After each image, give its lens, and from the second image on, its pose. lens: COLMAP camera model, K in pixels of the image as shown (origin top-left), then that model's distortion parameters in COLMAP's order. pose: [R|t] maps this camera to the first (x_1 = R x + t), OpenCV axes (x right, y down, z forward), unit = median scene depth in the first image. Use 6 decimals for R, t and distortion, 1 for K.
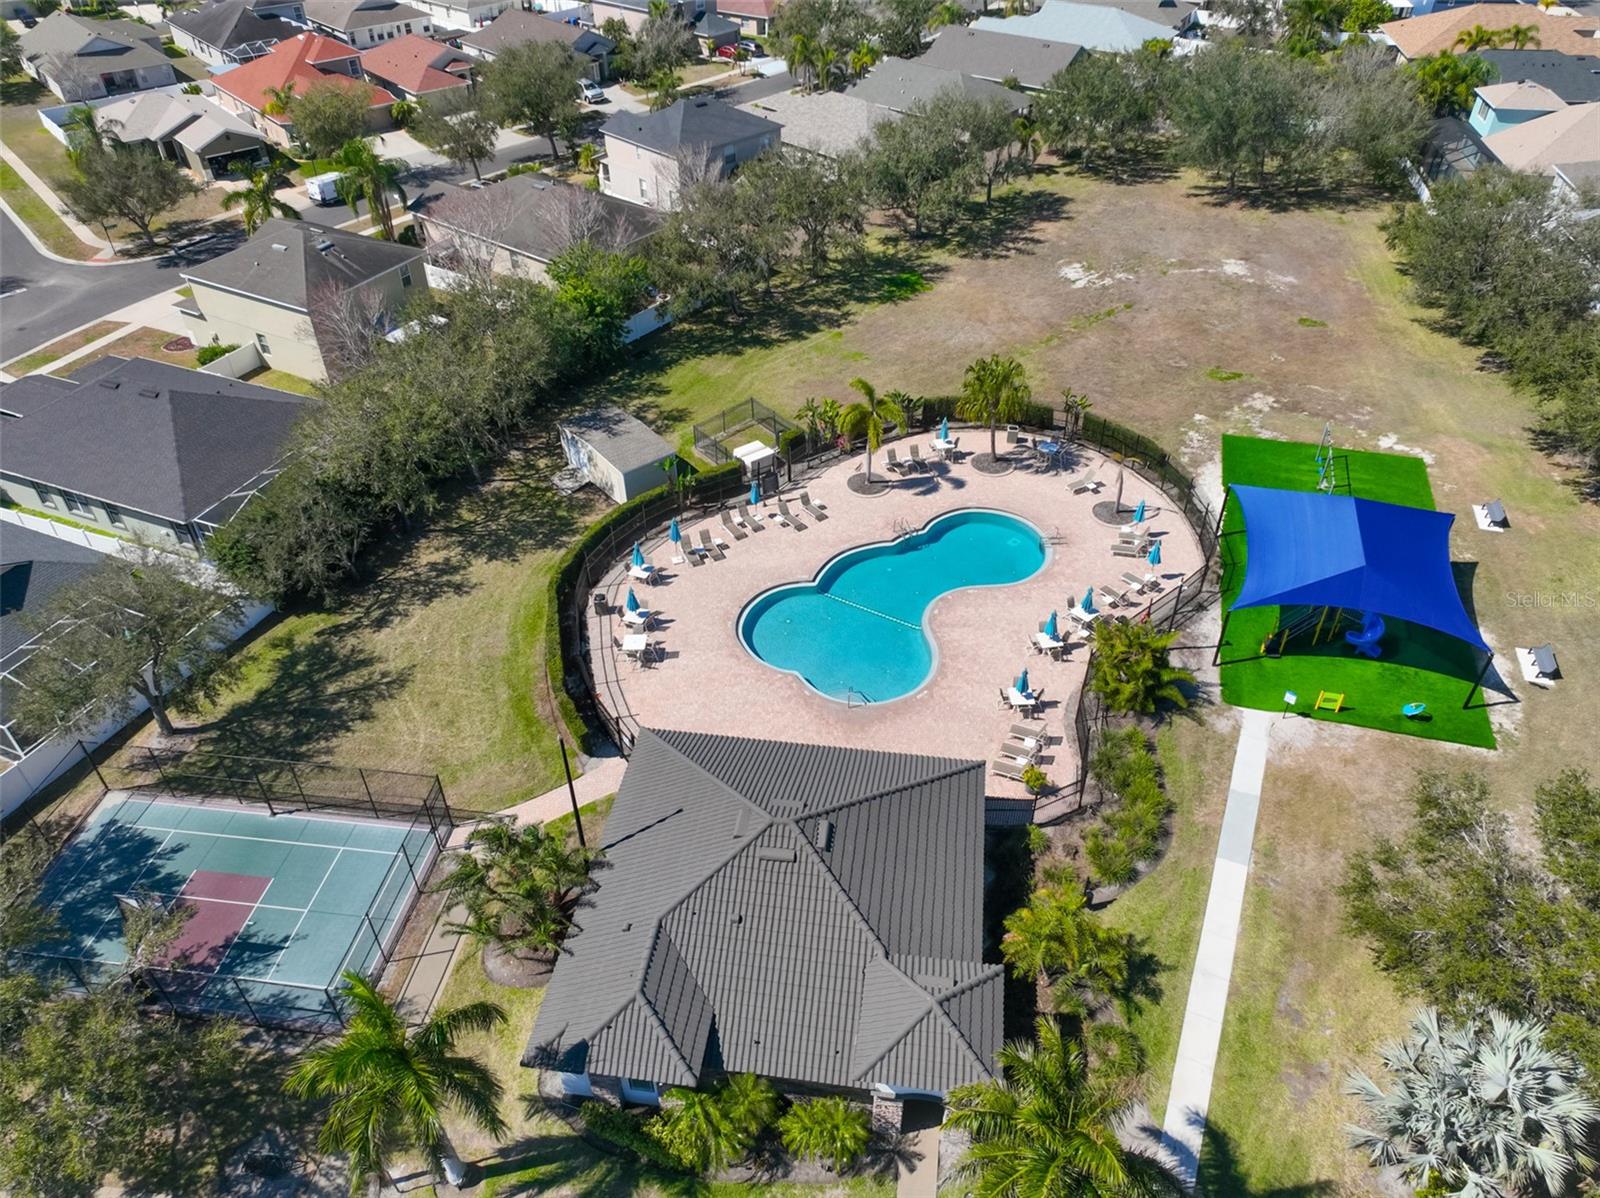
lens RADIAL K [[1111.4, 0, 802.5], [0, 1111.4, 599.1], [0, 0, 1]] dist [-0.002674, 0.017244]
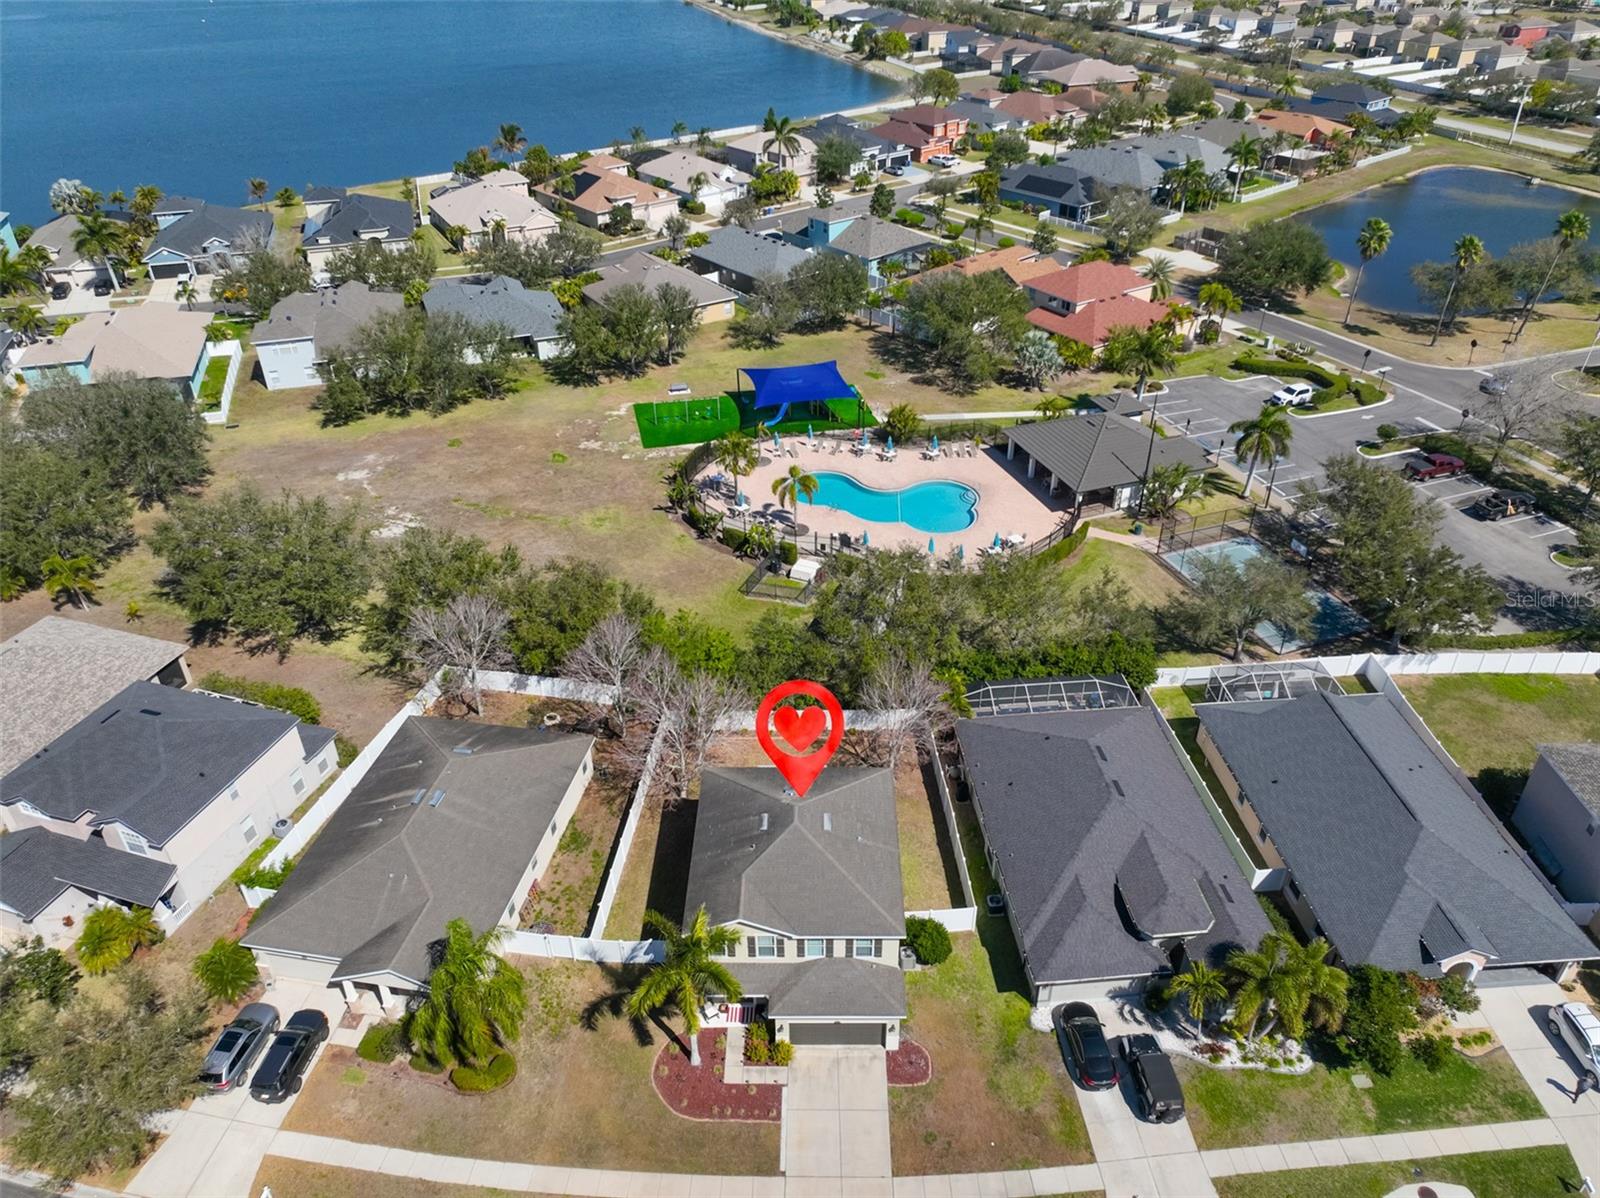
lens RADIAL K [[1111.4, 0, 806.0], [0, 1111.4, 601.5], [0, 0, 1]] dist [-0.002674, 0.017244]
pose [[-0.470884, -0.477157, 0.742017, -1.154031], [0.565834, 0.481948, 0.668997, -1.096536], [-0.676830, 0.734879, 0.043050, 1.032274]]
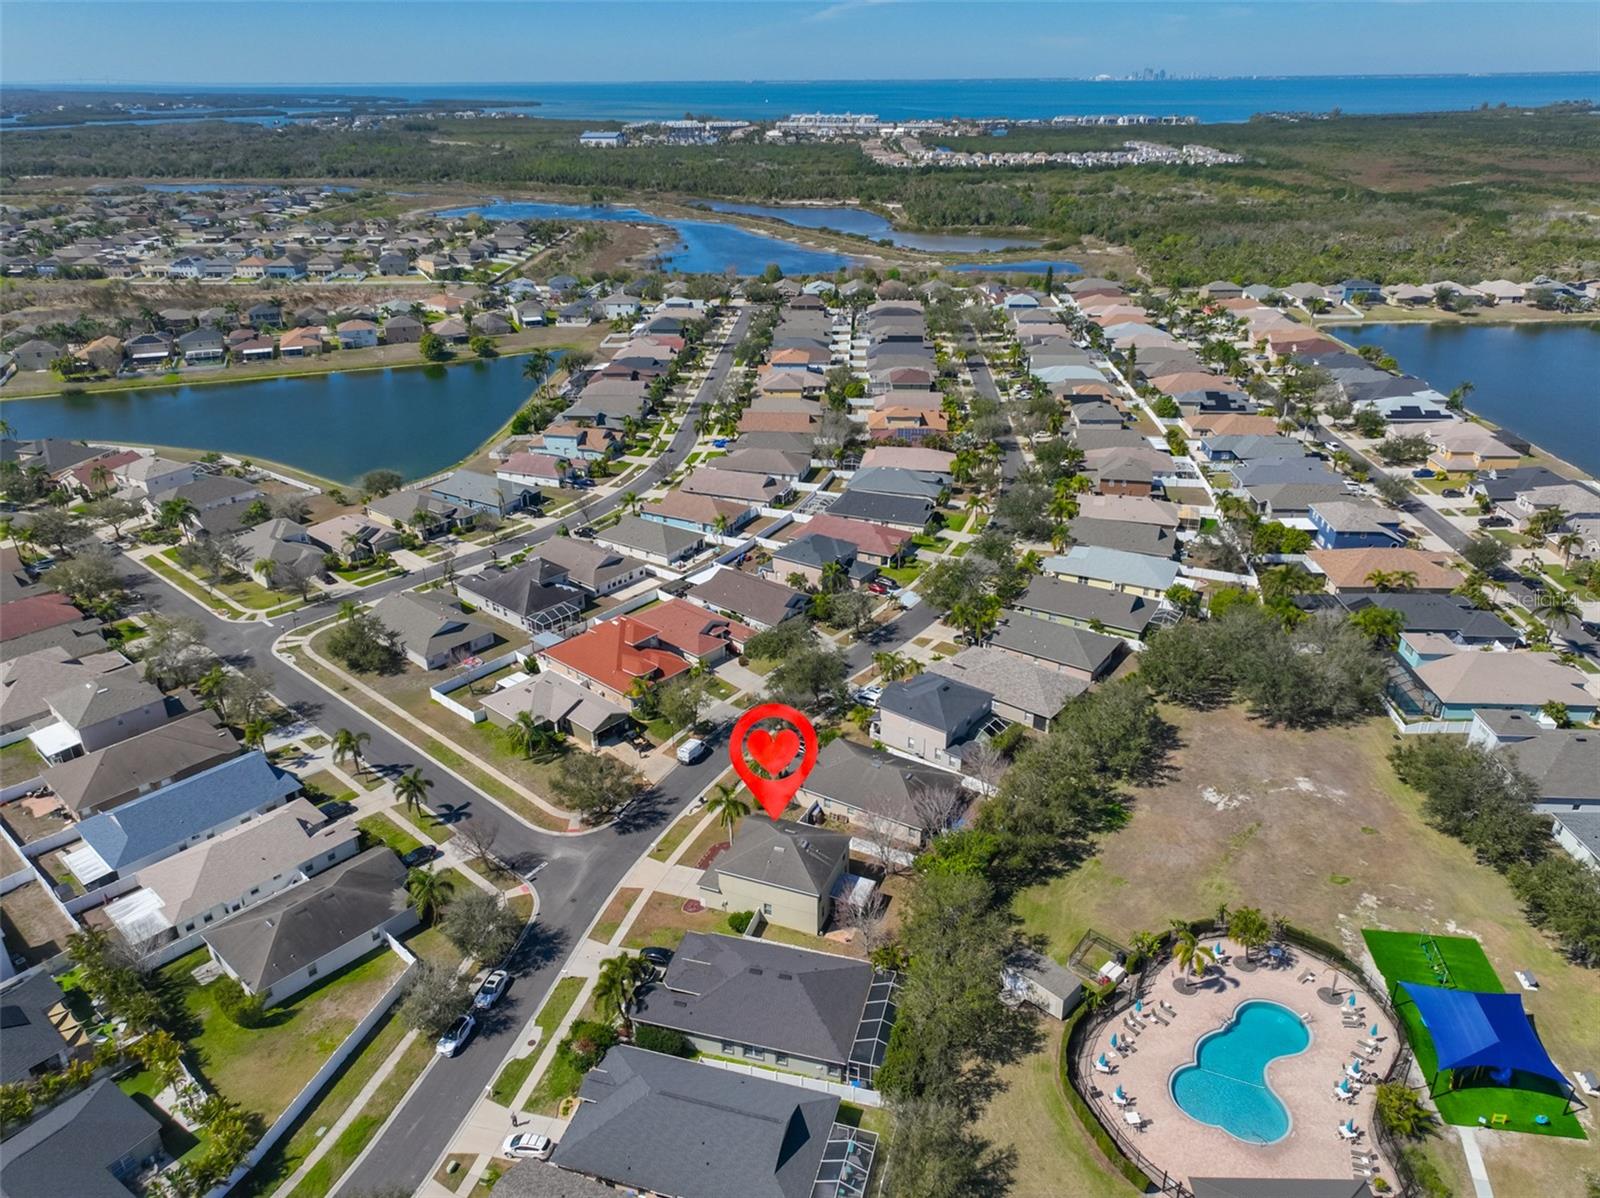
lens RADIAL K [[1111.4, 0, 805.1], [0, 1111.4, 602.7], [0, 0, 1]] dist [-0.002674, 0.017244]
pose [[0.991582, -0.055008, 0.117215, -0.721044], [0.081775, 0.967929, -0.237541, -0.330679], [-0.100389, 0.245127, 0.964279, -0.777952]]
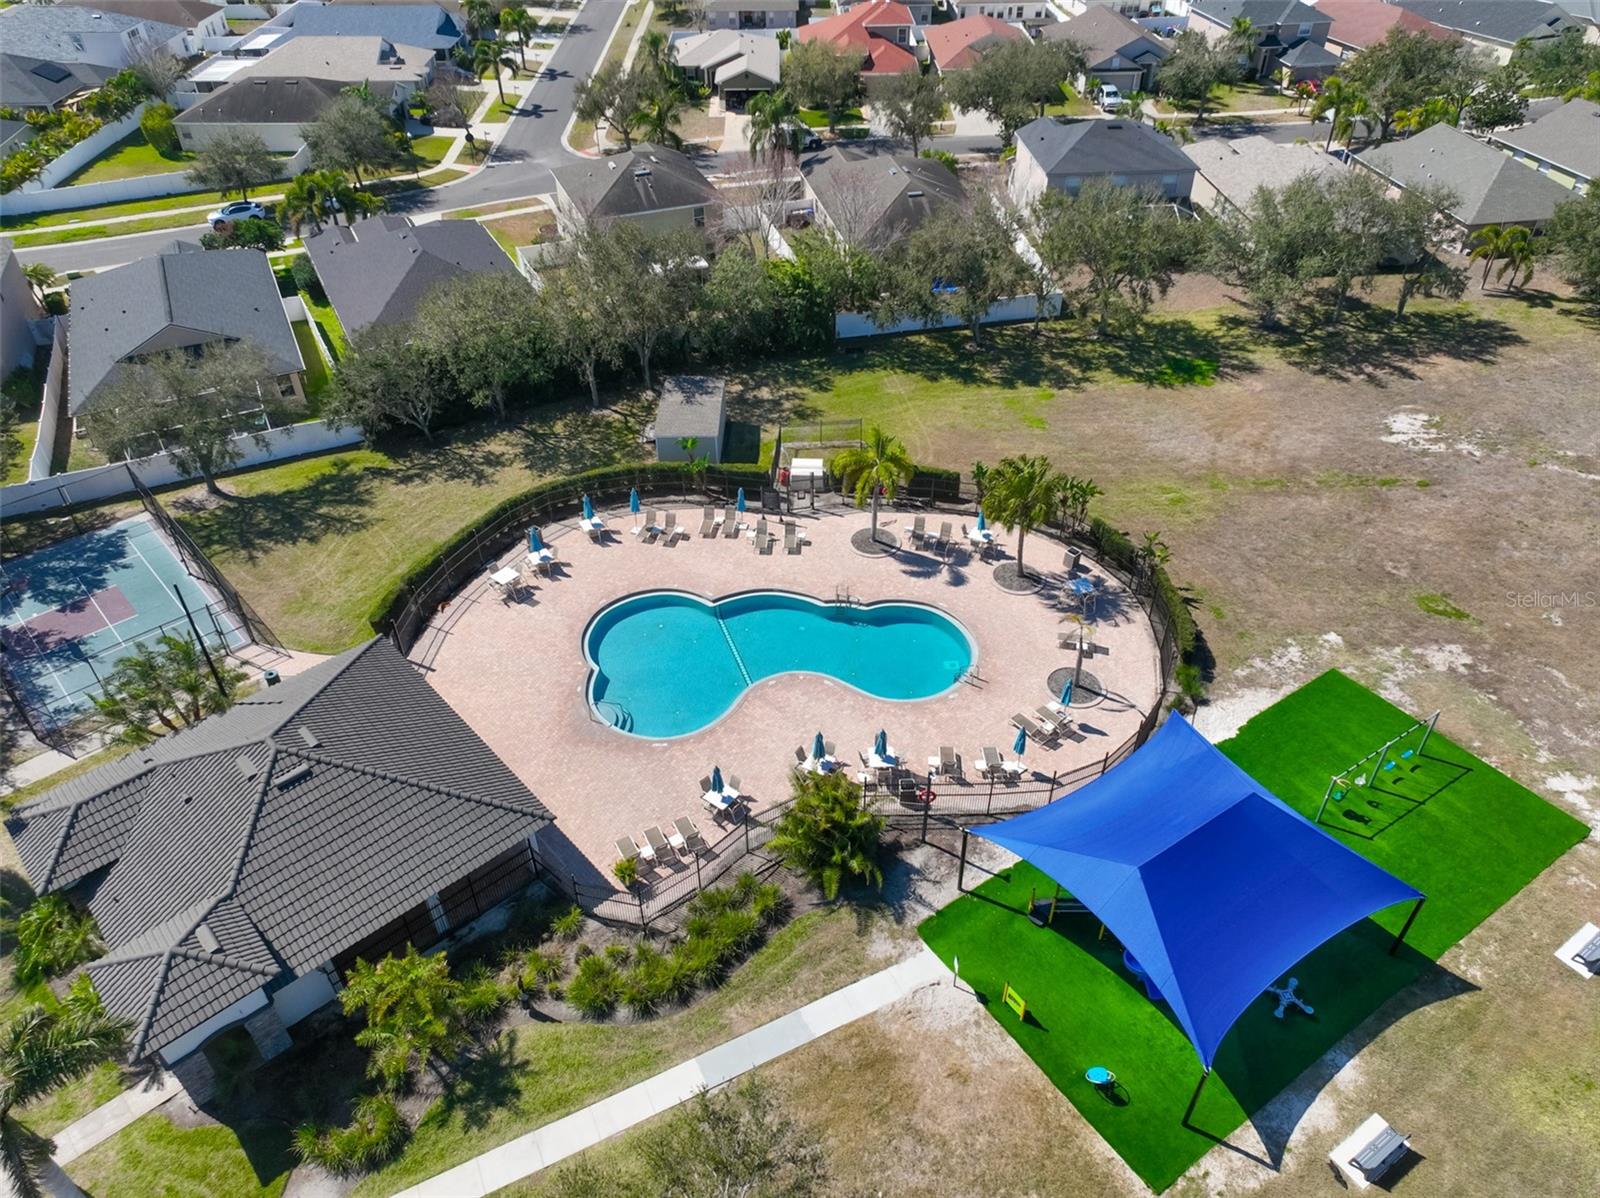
lens RADIAL K [[1111.4, 0, 806.7], [0, 1111.4, 595.4], [0, 0, 1]] dist [-0.002674, 0.017244]
pose [[0.772214, 0.402308, -0.491766, 0.499700], [-0.401887, 0.908768, 0.112375, -0.148869], [0.492111, 0.110857, 0.863445, 0.198925]]
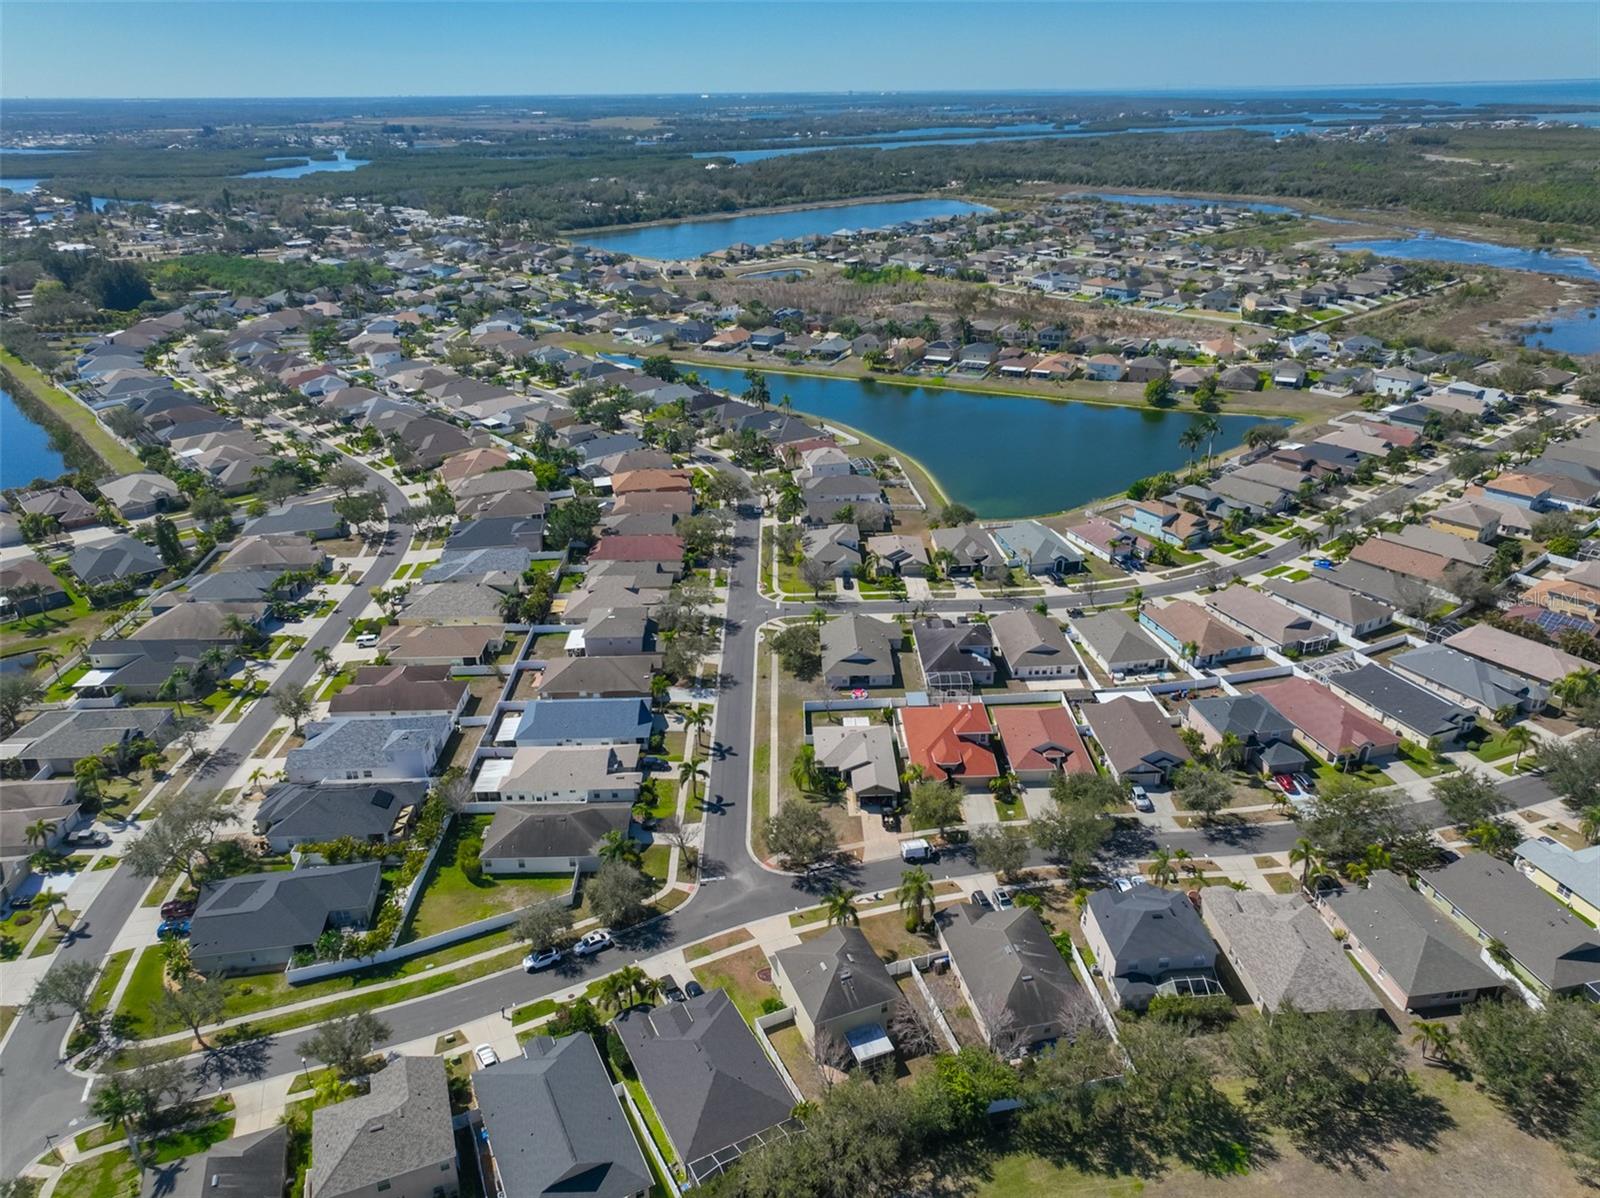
lens RADIAL K [[1111.4, 0, 806.8], [0, 1111.4, 598.4], [0, 0, 1]] dist [-0.002674, 0.017244]
pose [[0.771858, 0.259845, -0.580272, 0.409899], [-0.395140, 0.911058, -0.117631, -0.737020], [0.498096, 0.320083, 0.805883, -0.655712]]
